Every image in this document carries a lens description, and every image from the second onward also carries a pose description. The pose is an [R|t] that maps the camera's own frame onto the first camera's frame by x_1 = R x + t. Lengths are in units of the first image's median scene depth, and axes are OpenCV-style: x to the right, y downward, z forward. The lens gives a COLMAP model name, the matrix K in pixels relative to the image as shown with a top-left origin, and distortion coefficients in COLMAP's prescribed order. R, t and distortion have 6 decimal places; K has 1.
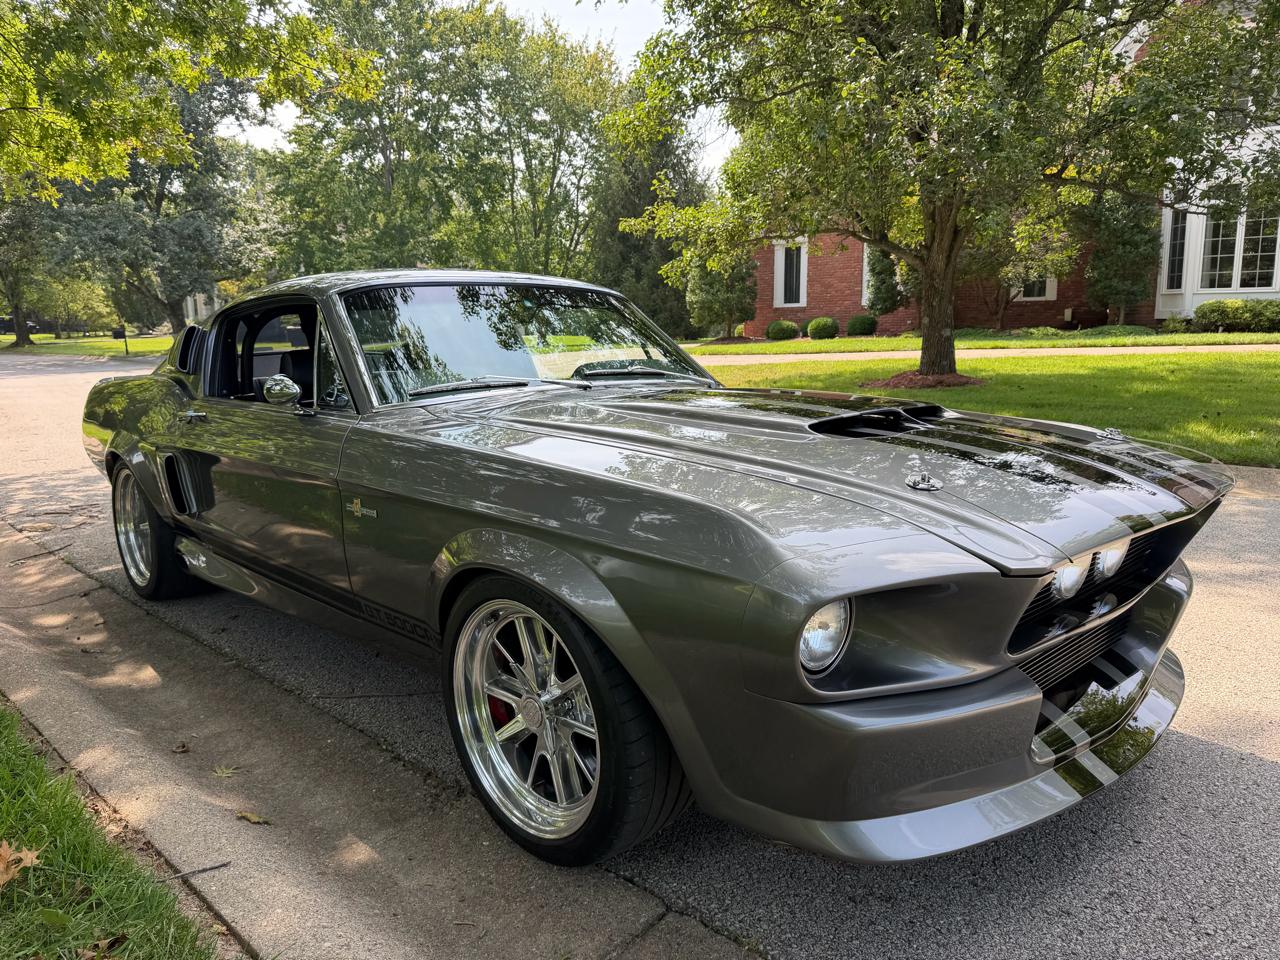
lens RADIAL K [[914.7, 0, 628.9], [0, 914.7, 473.3], [0, 0, 1]] dist [0.020566, -0.031432]
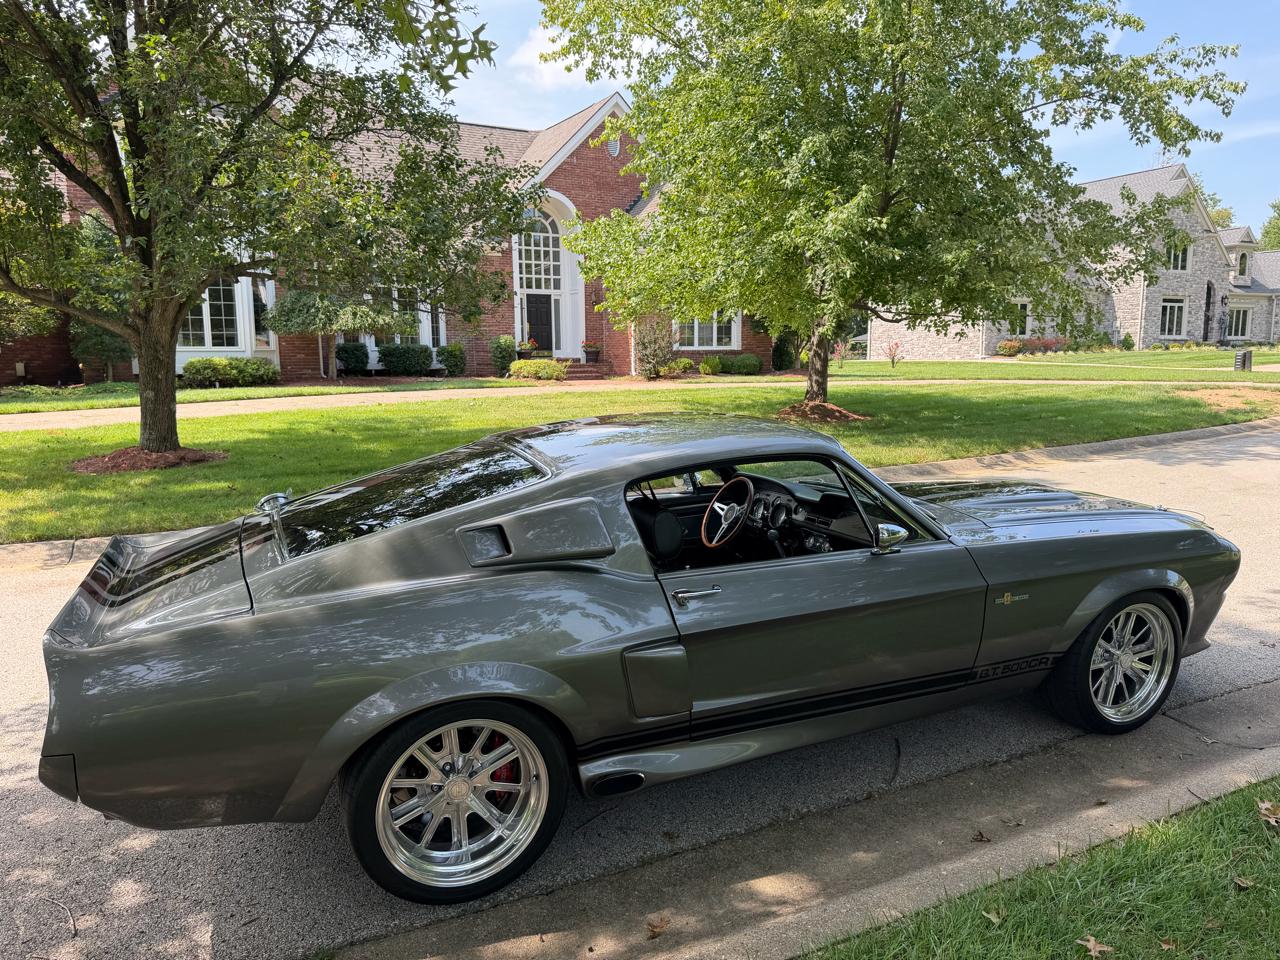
lens RADIAL K [[914.7, 0, 663.8], [0, 914.7, 489.1], [0, 0, 1]] dist [0.020566, -0.031432]
pose [[0.314422, -0.125838, 0.940906, -0.228067], [0.145767, 0.985820, 0.083134, -0.041984], [-0.938025, 0.111014, 0.328306, 0.127935]]
